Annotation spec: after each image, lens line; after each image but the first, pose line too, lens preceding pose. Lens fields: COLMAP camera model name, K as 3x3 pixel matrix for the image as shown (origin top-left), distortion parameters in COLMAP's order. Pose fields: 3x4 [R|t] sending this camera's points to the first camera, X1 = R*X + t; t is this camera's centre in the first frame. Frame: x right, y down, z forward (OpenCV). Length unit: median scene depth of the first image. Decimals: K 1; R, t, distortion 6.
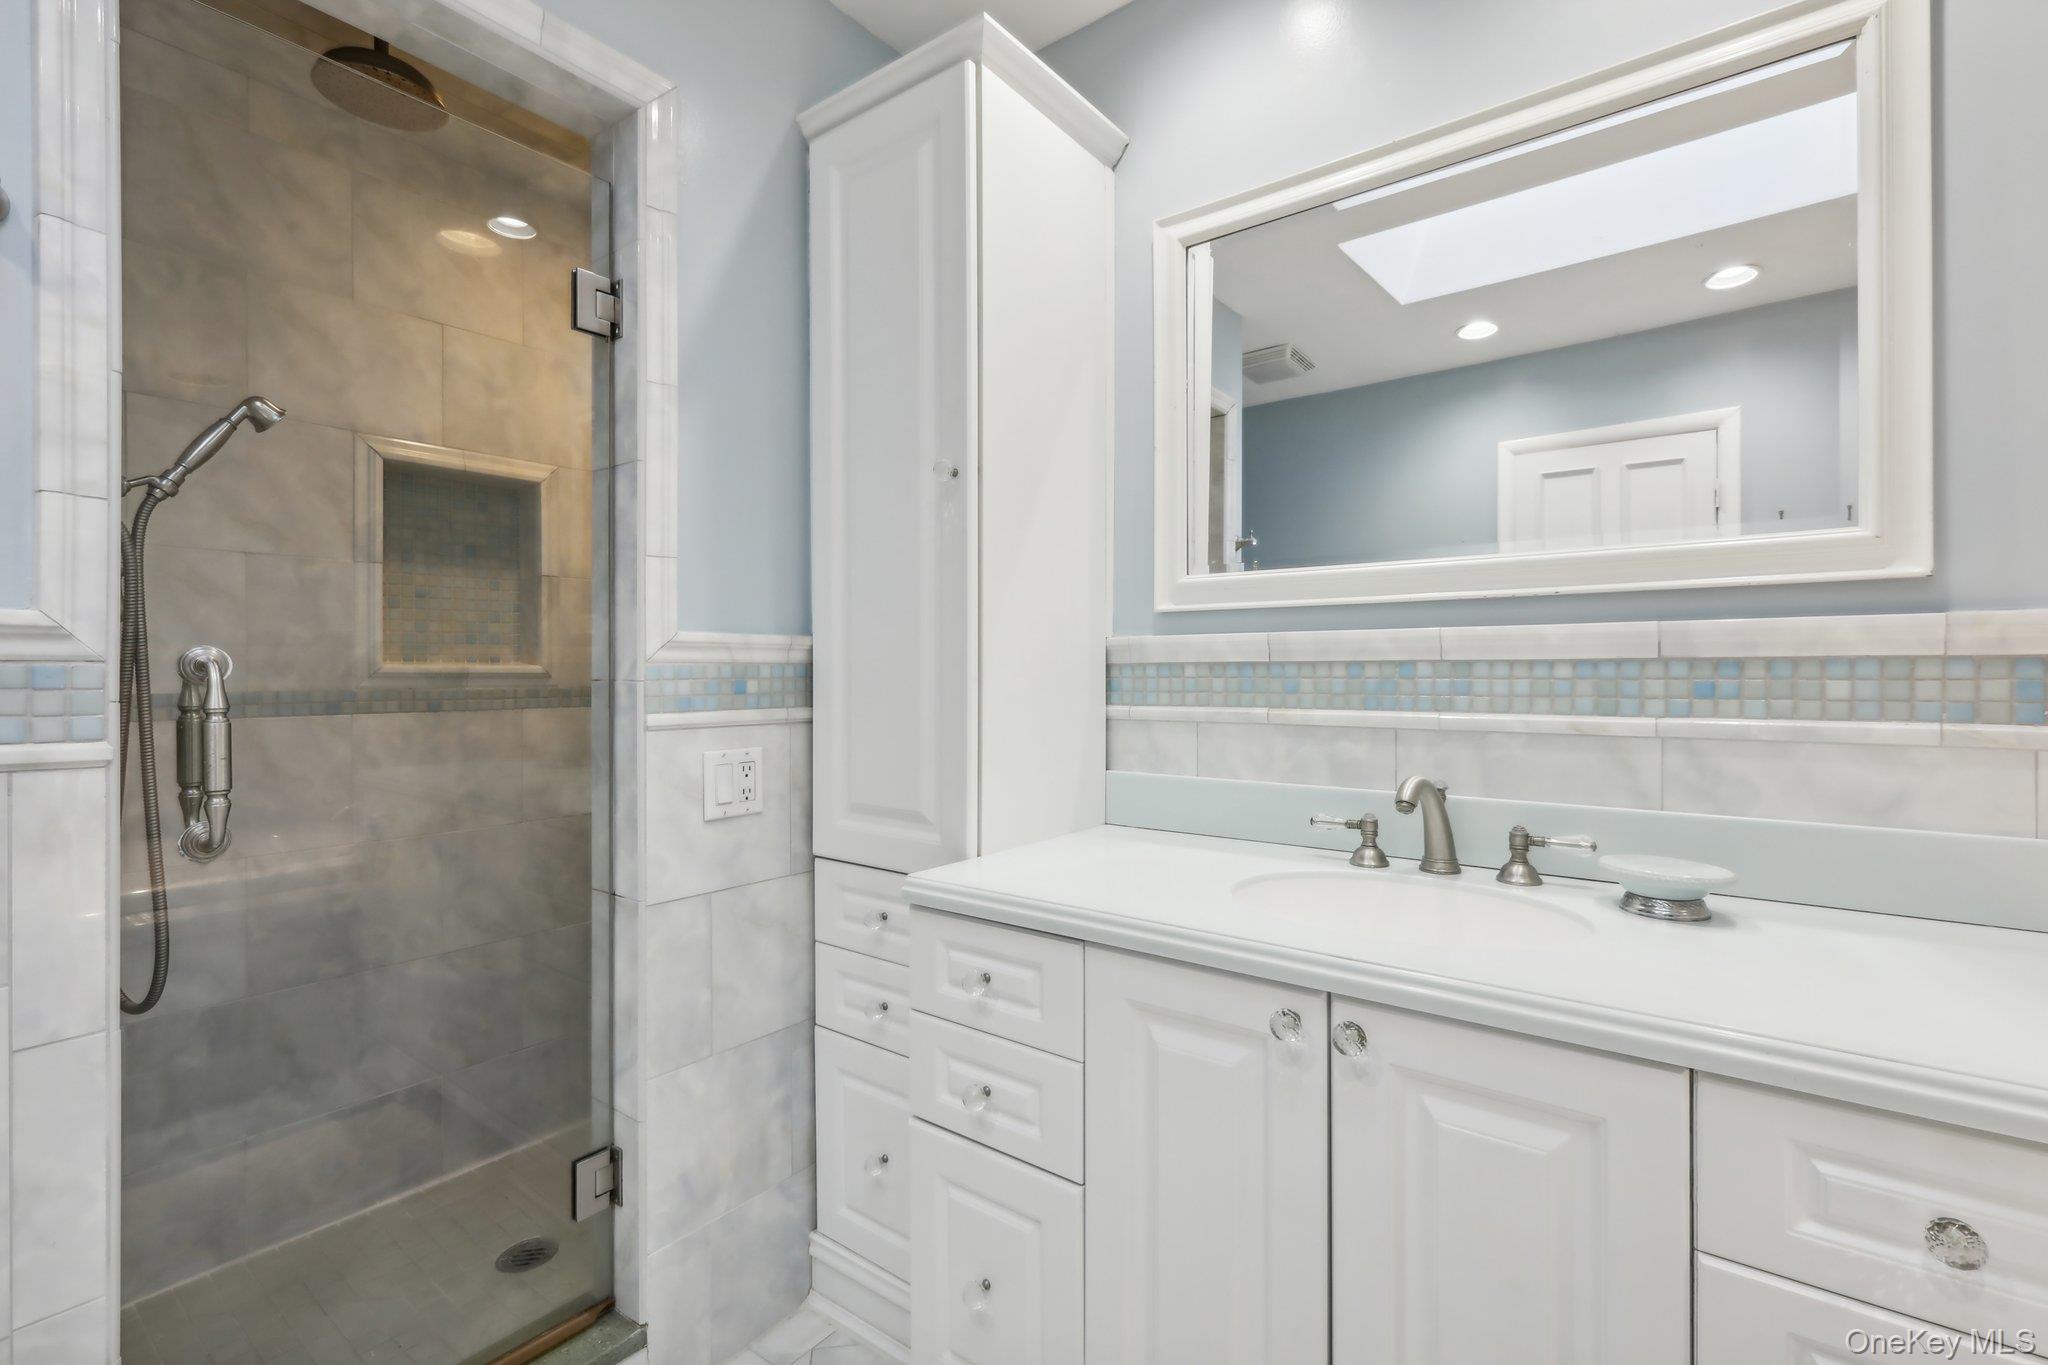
lens RADIAL K [[928.3, 0, 1020.2], [0, 928.3, 679.4], [0, 0, 1]] dist [-0.004165, 0.001629]
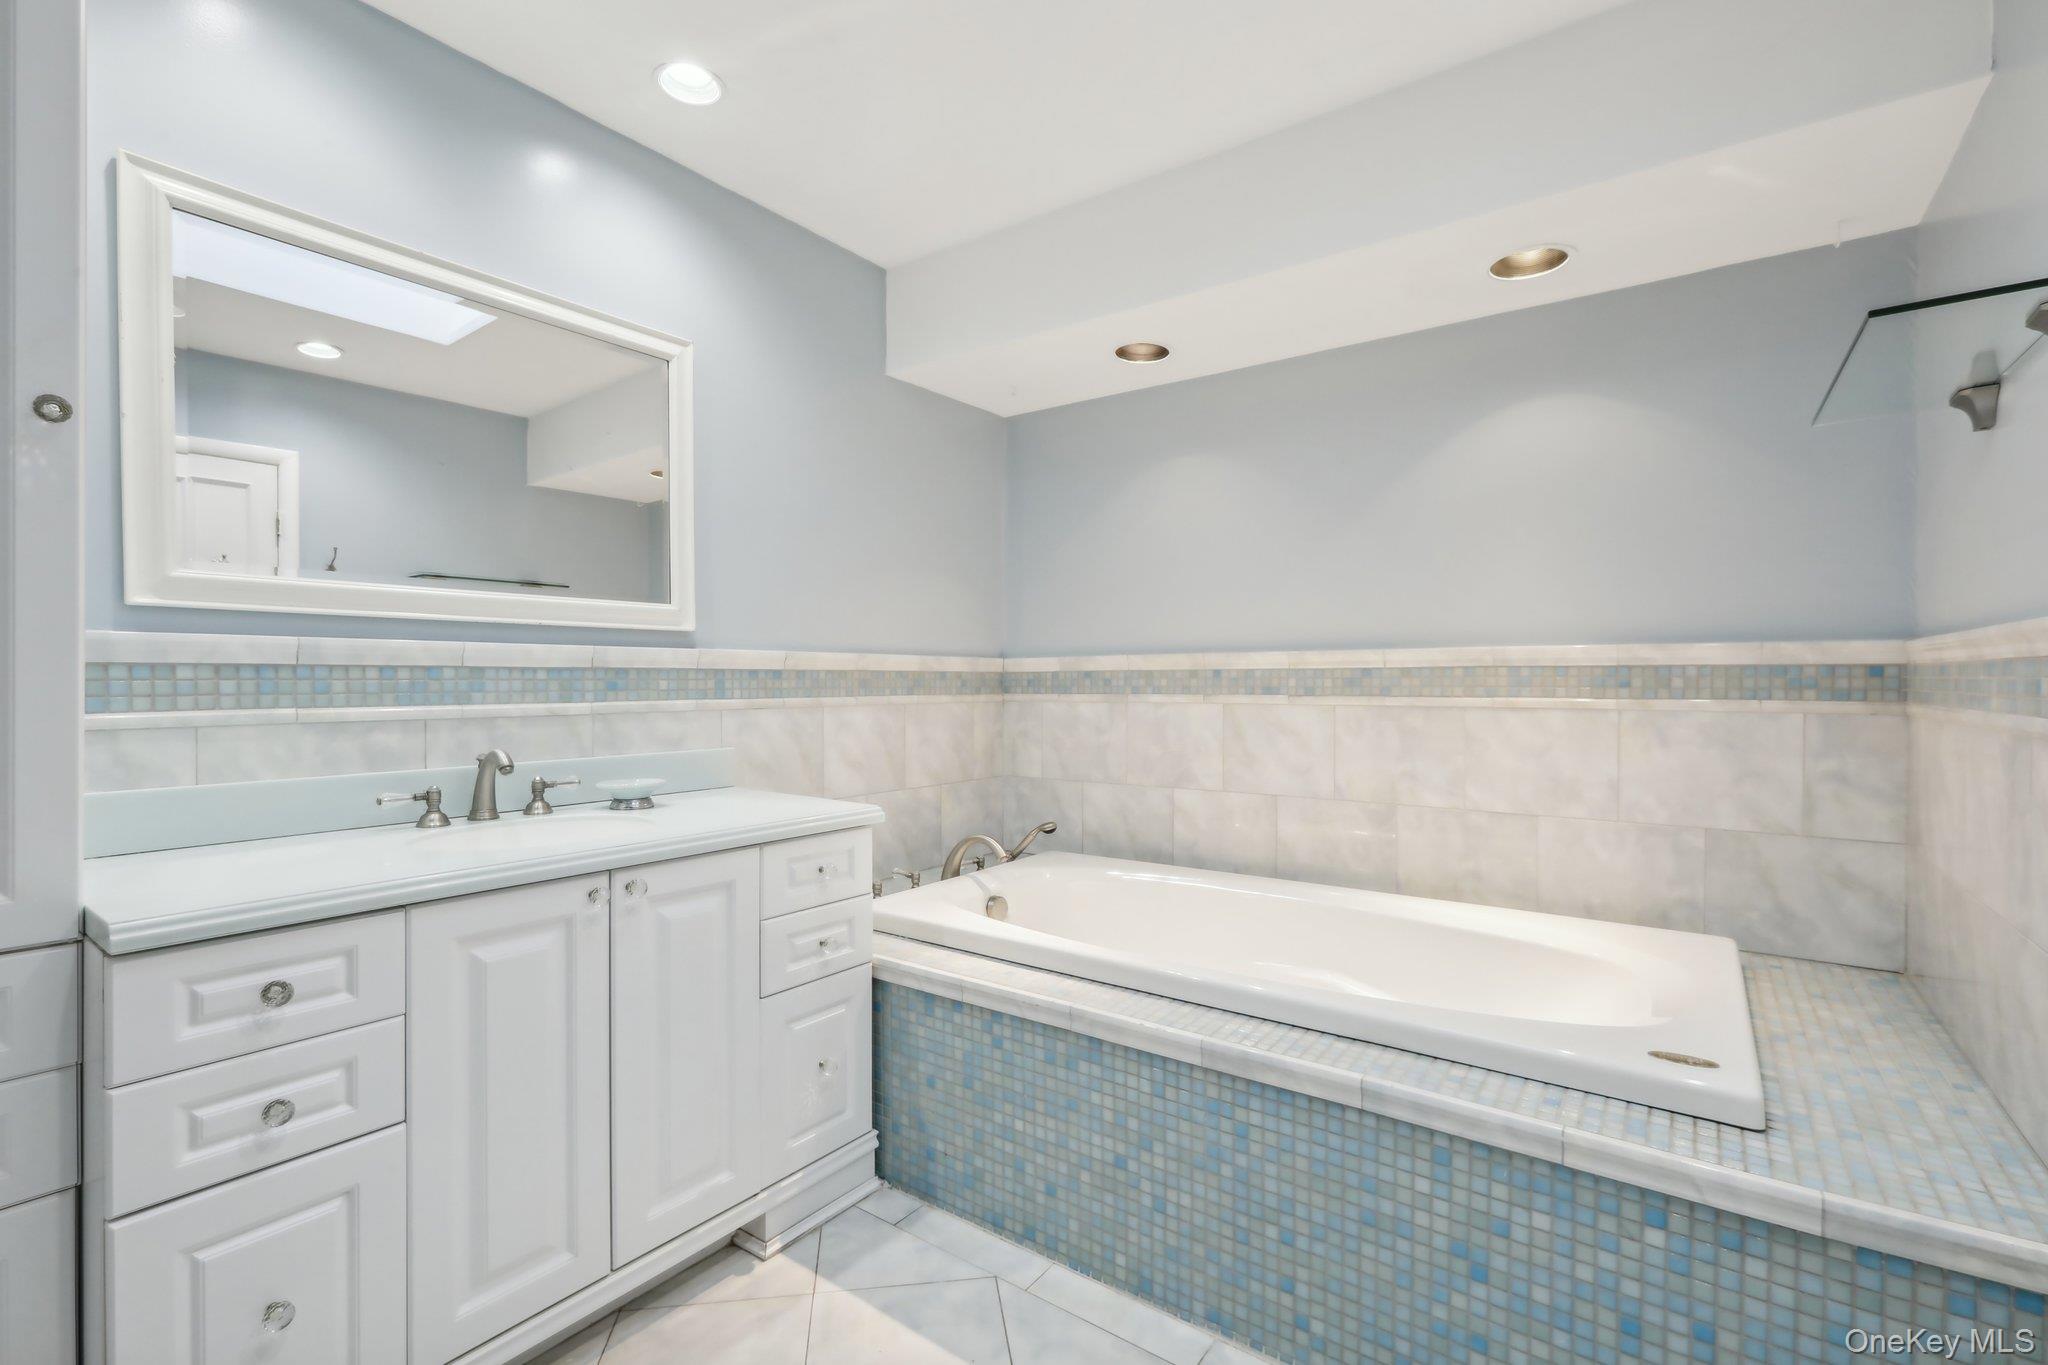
lens RADIAL K [[928.3, 0, 1030.5], [0, 928.3, 676.8], [0, 0, 1]] dist [-0.004165, 0.001629]
pose [[-0.030342, 0.003371, 0.999534, -0.930116], [0.005820, 0.999978, -0.003196, 0.003622], [-0.999523, 0.005720, -0.030360, 0.217312]]
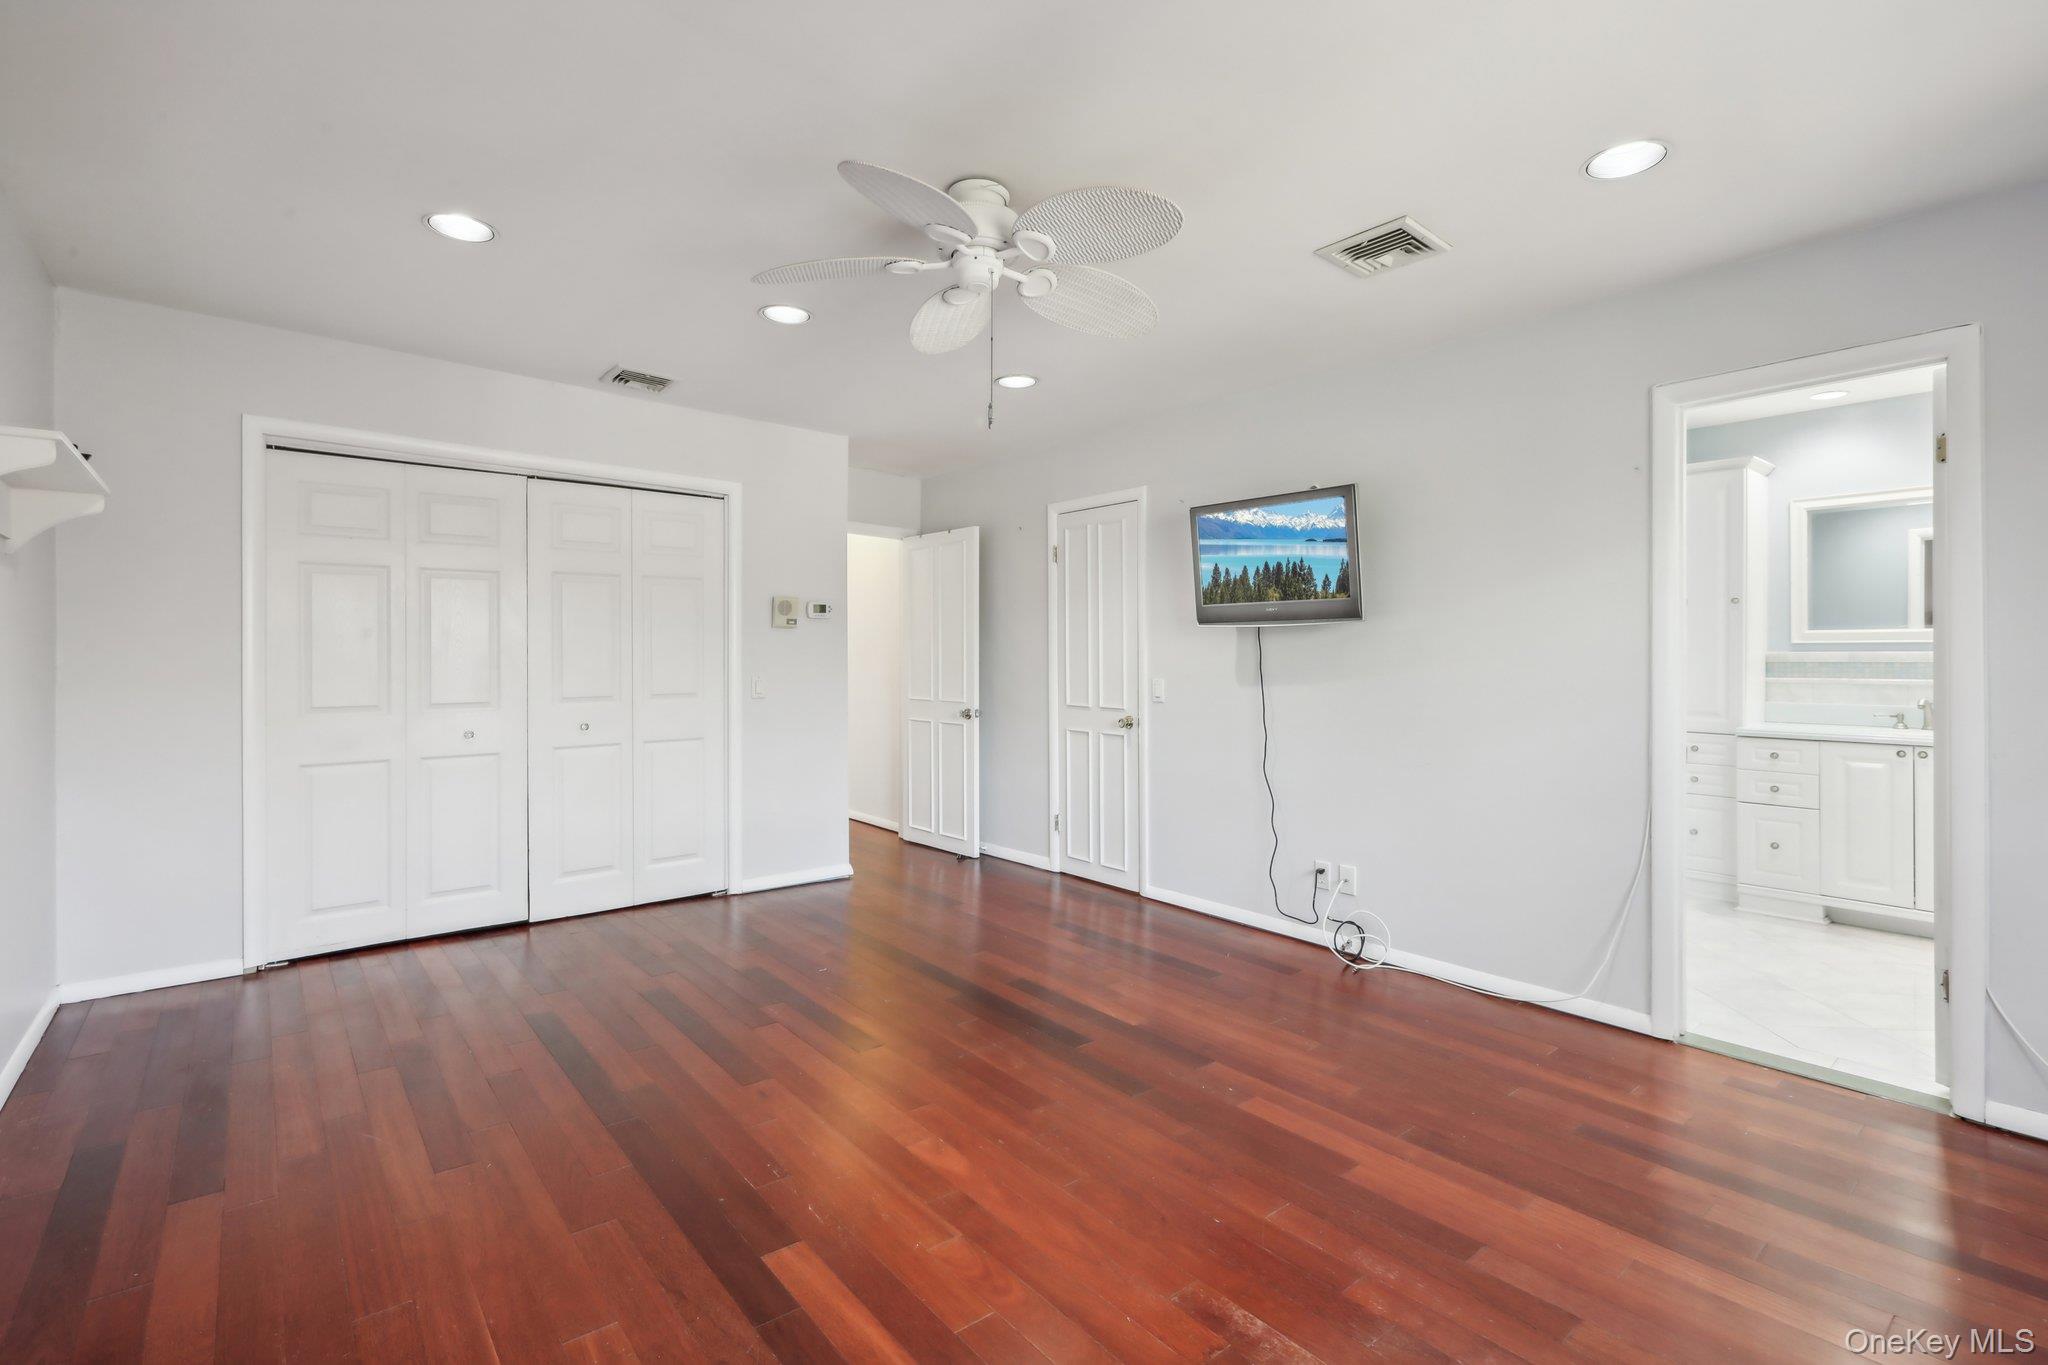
lens RADIAL K [[928.3, 0, 1020.2], [0, 928.3, 657.6], [0, 0, 1]] dist [-0.004165, 0.001629]
pose [[0.975739, 0.000435, -0.218934, -1.821308], [-0.001435, 0.999989, -0.004408, -0.019272], [0.218930, 0.004615, 0.975730, -2.669925]]
